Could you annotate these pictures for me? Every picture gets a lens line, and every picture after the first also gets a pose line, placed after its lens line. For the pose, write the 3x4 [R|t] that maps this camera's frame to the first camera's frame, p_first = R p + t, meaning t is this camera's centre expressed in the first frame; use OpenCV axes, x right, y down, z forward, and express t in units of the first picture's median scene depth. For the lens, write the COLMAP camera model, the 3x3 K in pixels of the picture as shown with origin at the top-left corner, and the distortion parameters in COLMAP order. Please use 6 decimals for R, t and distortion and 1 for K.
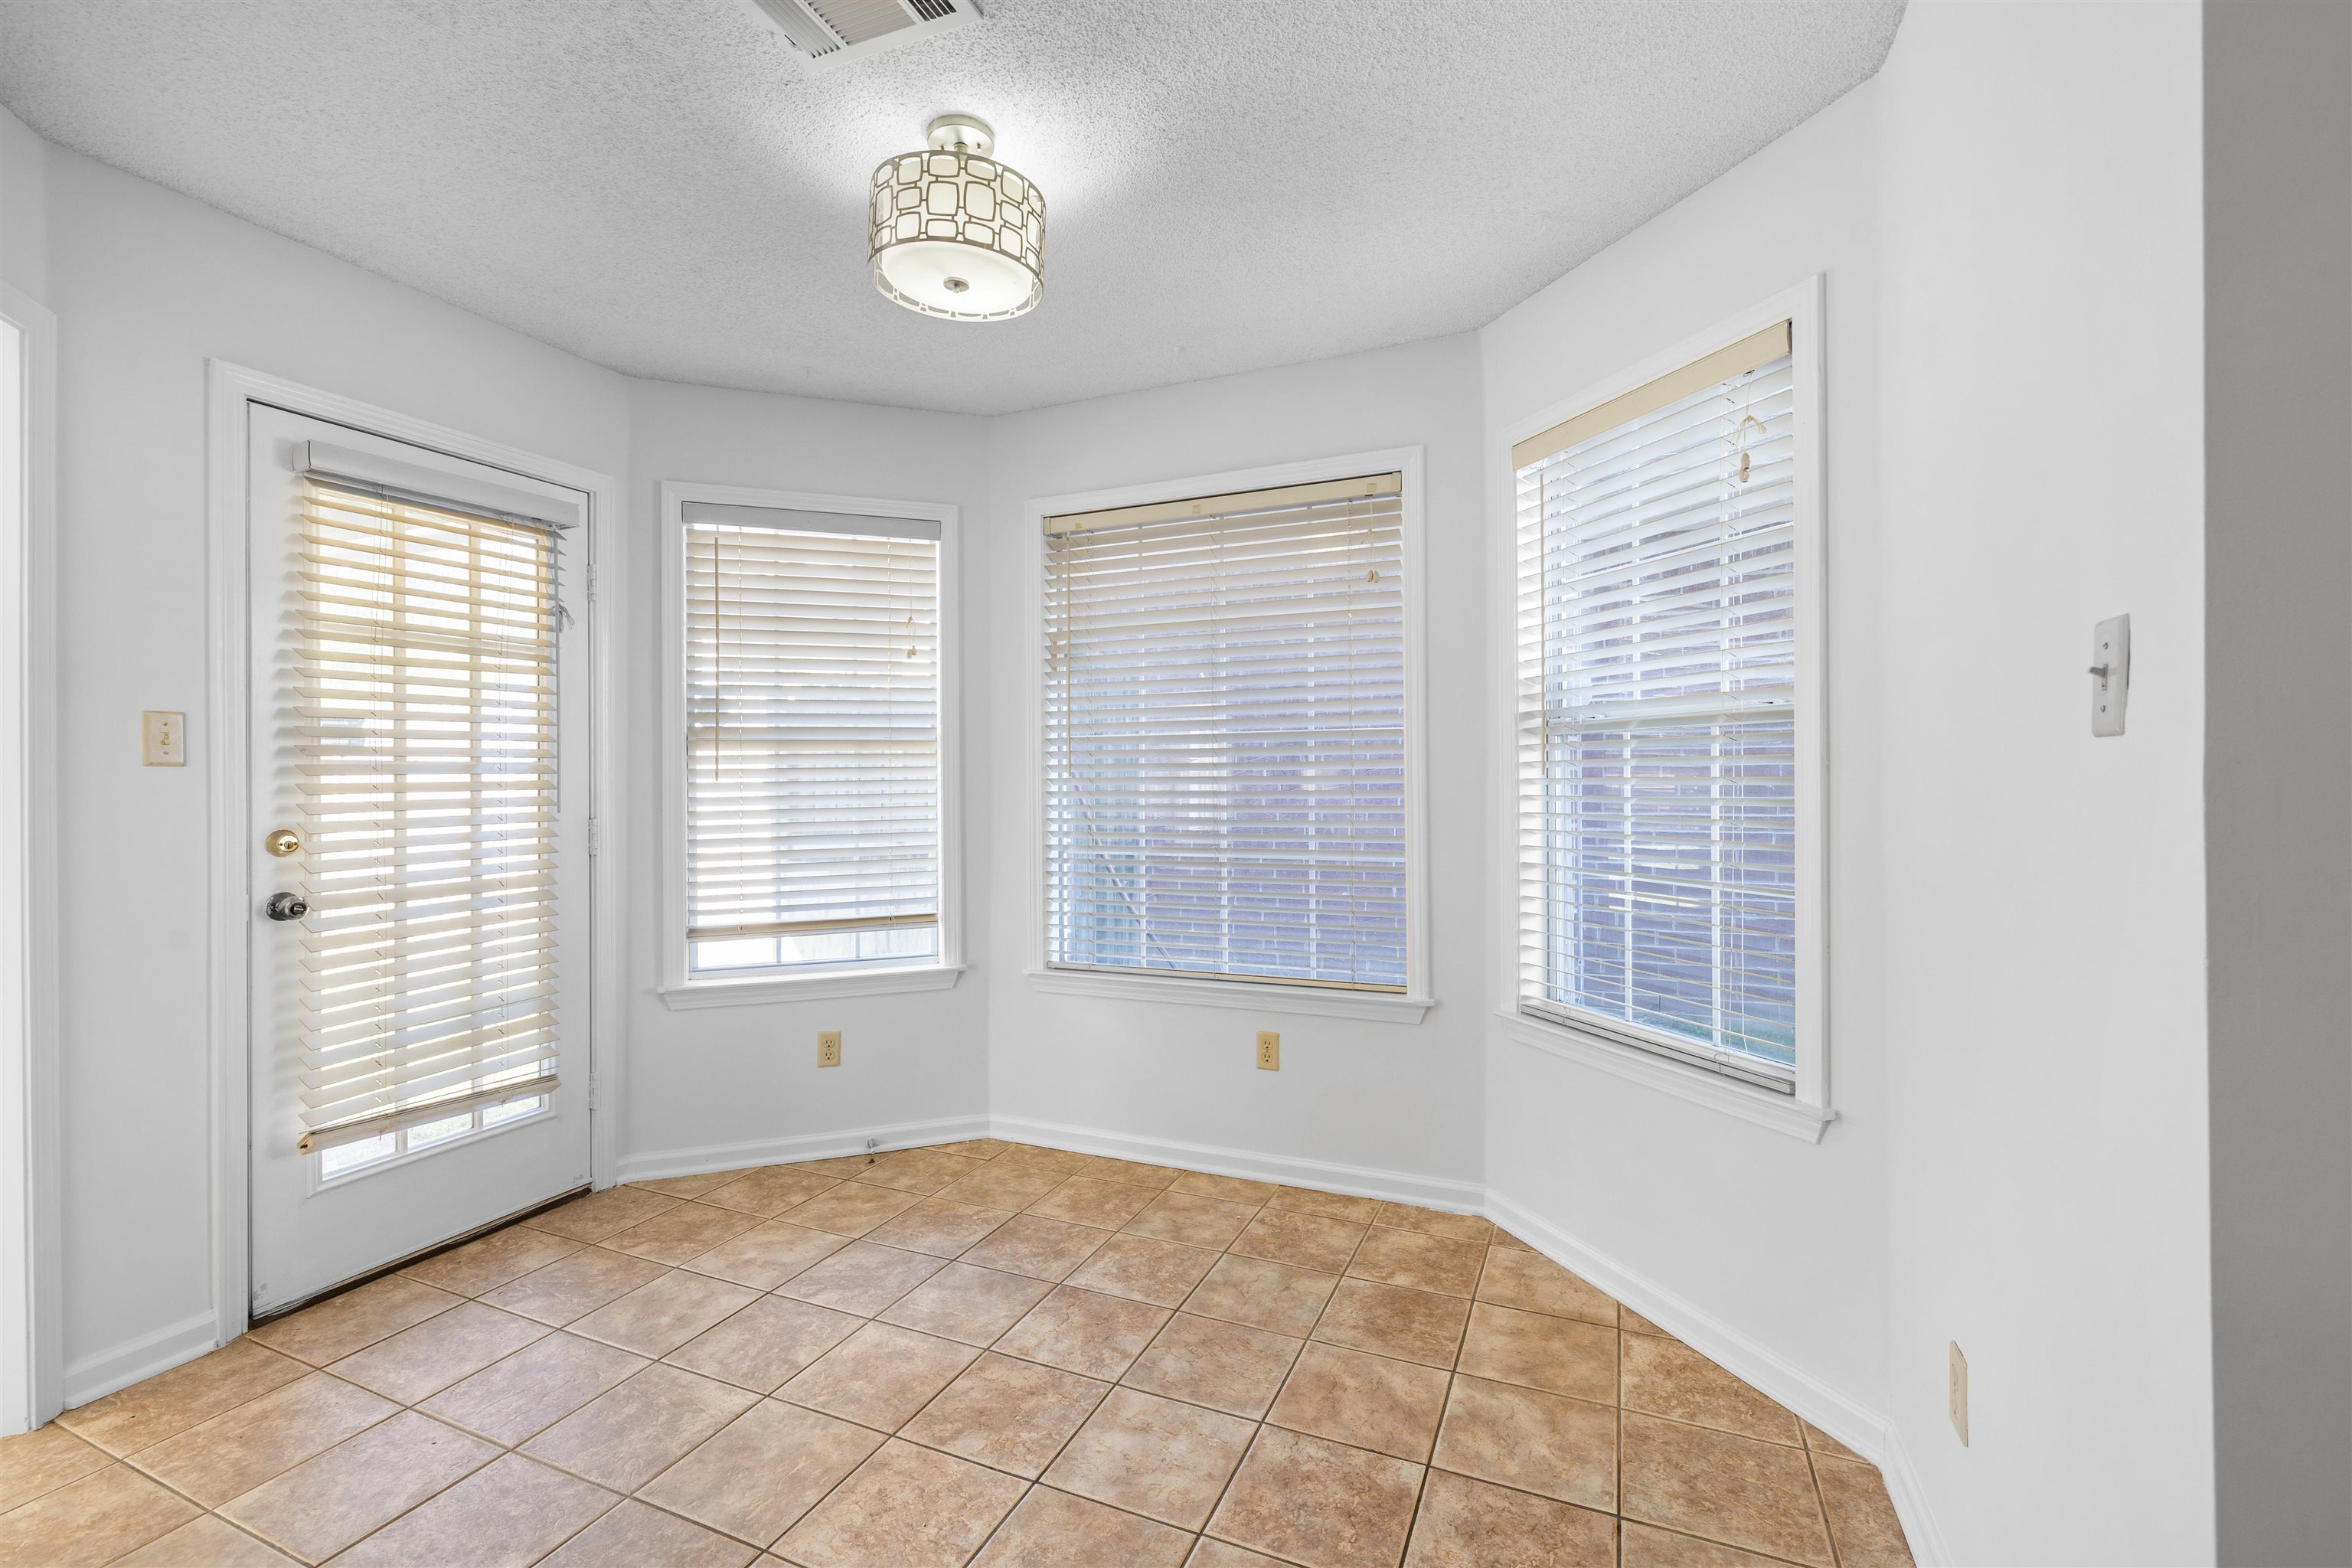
lens RADIAL K [[982.0, 0, 1117.8], [0, 982.0, 773.1], [0, 0, 1]] dist [-0.001195, -0.000870]
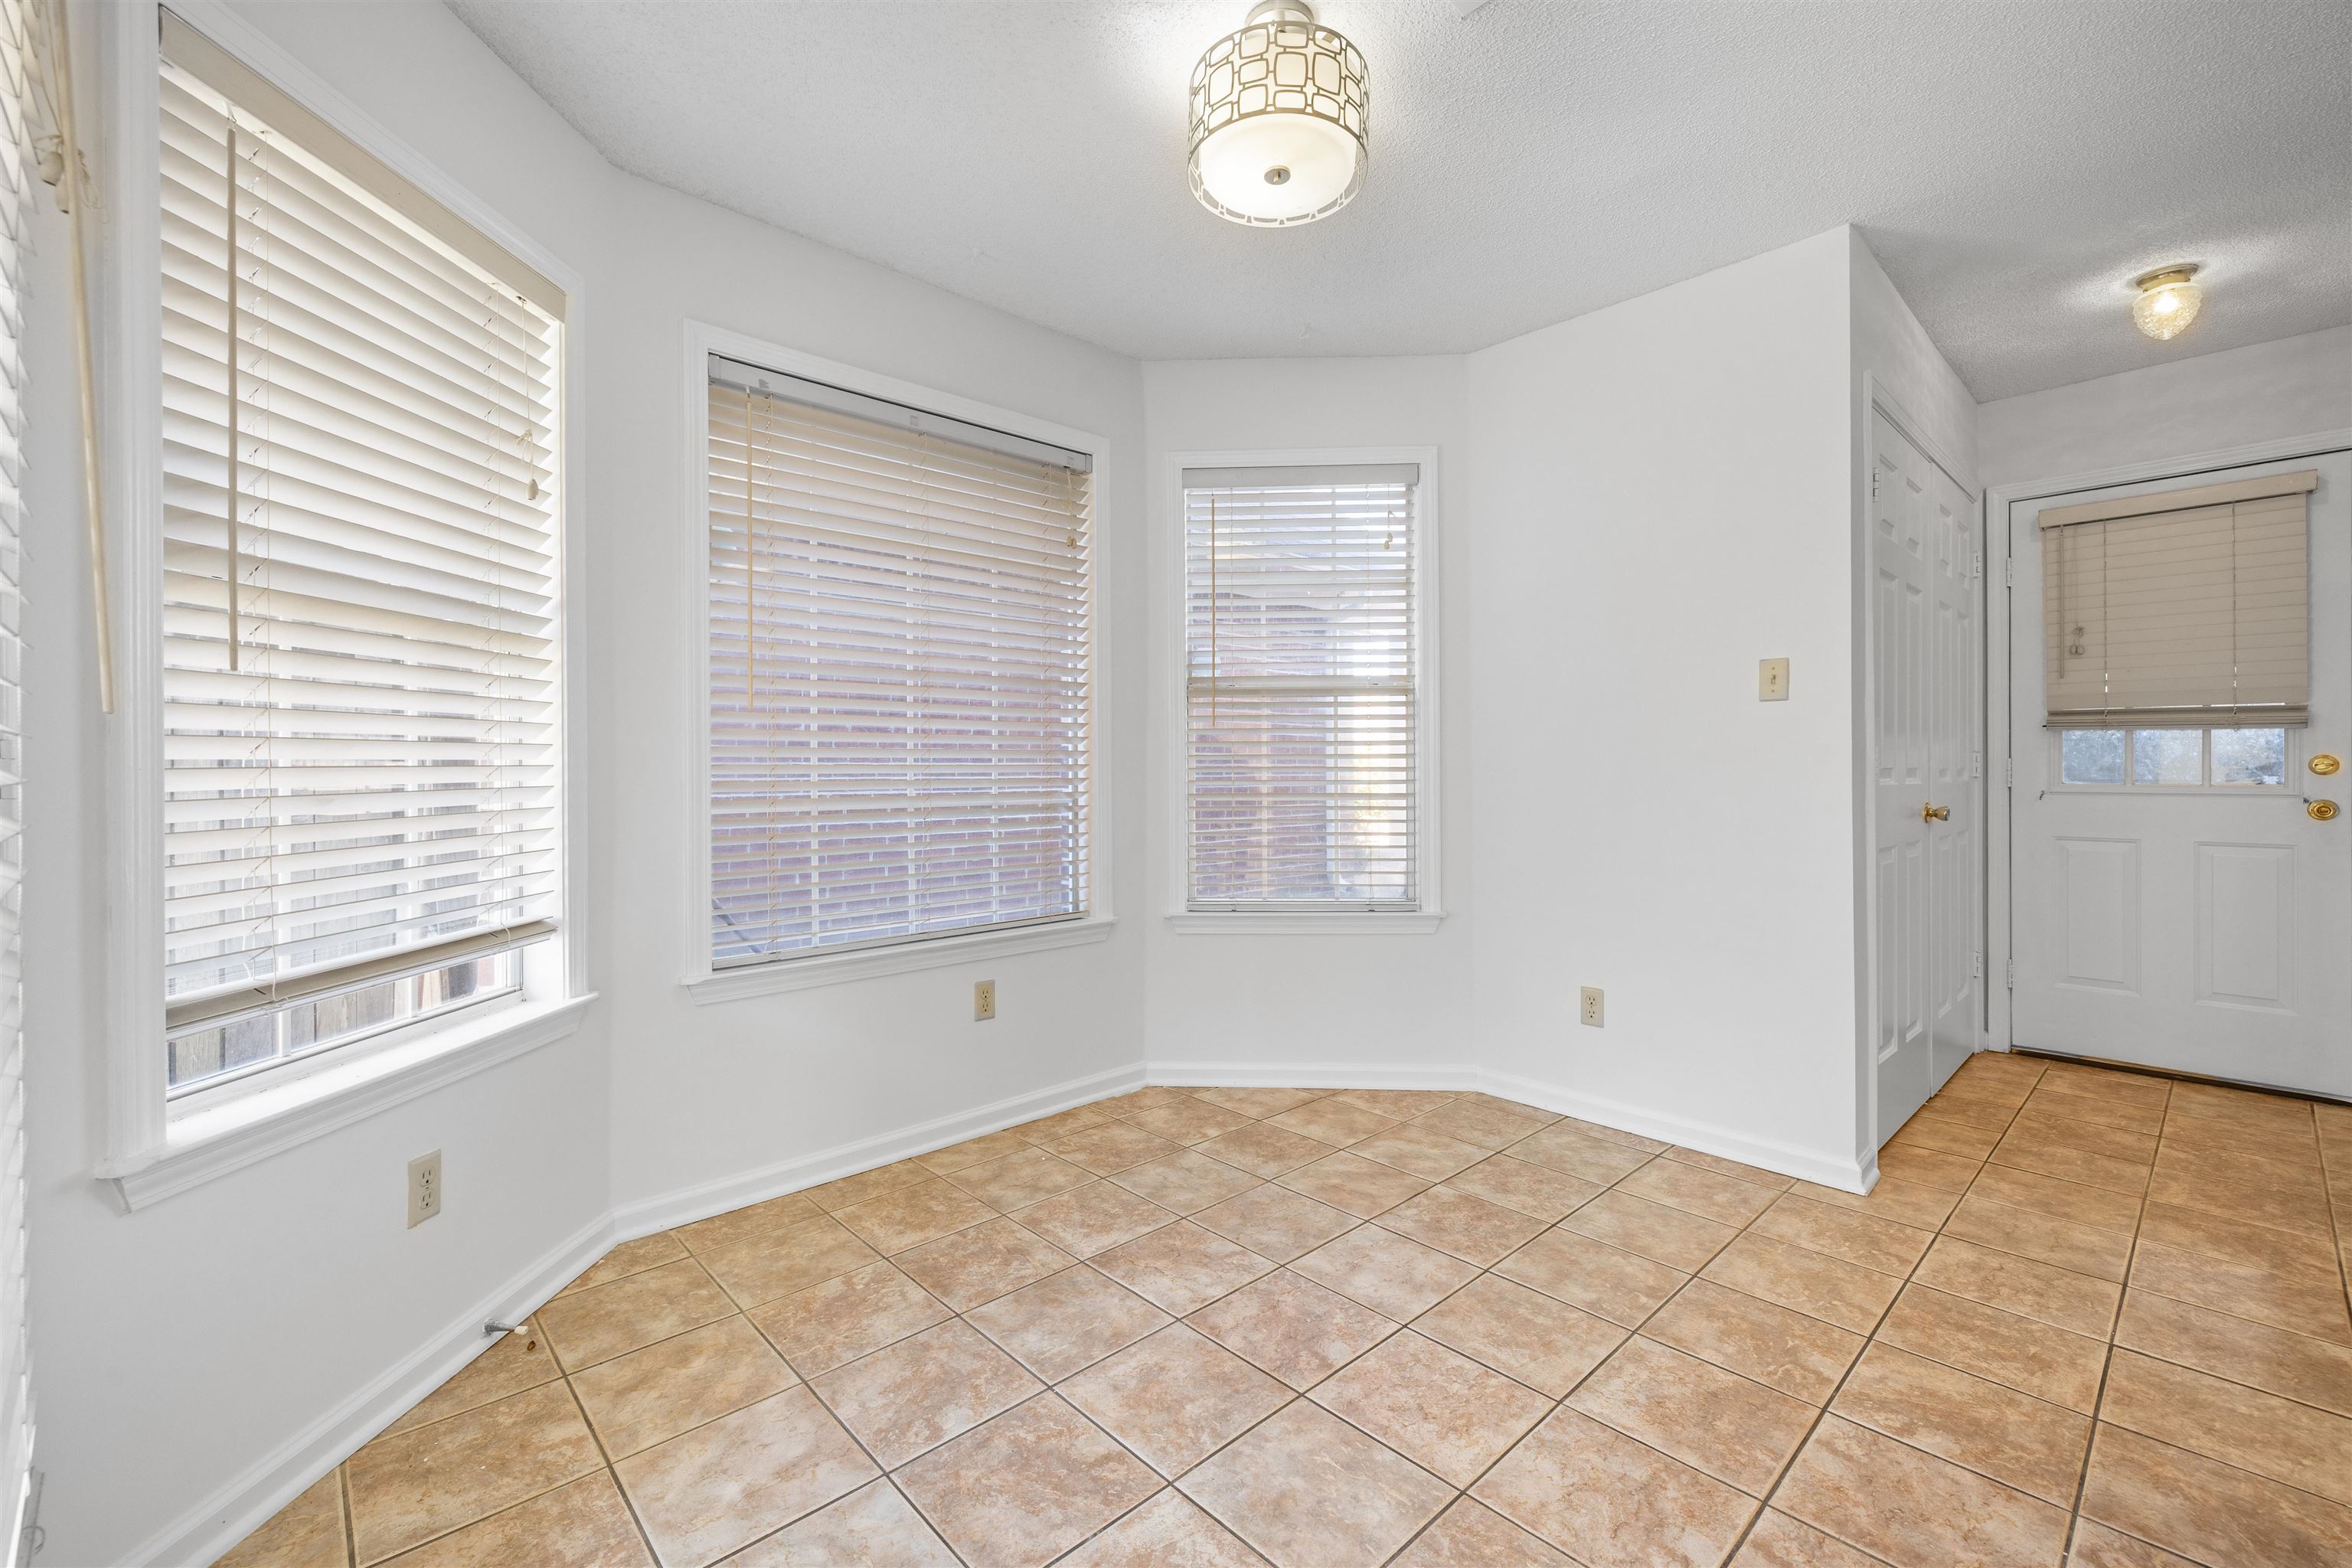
lens RADIAL K [[982.0, 0, 1162.9], [0, 982.0, 761.7], [0, 0, 1]] dist [-0.001195, -0.000870]
pose [[0.401316, 0.011078, 0.915873, -0.766674], [-0.008917, 0.999927, -0.008187, 0.058628], [-0.915896, -0.004881, 0.401385, 0.506646]]
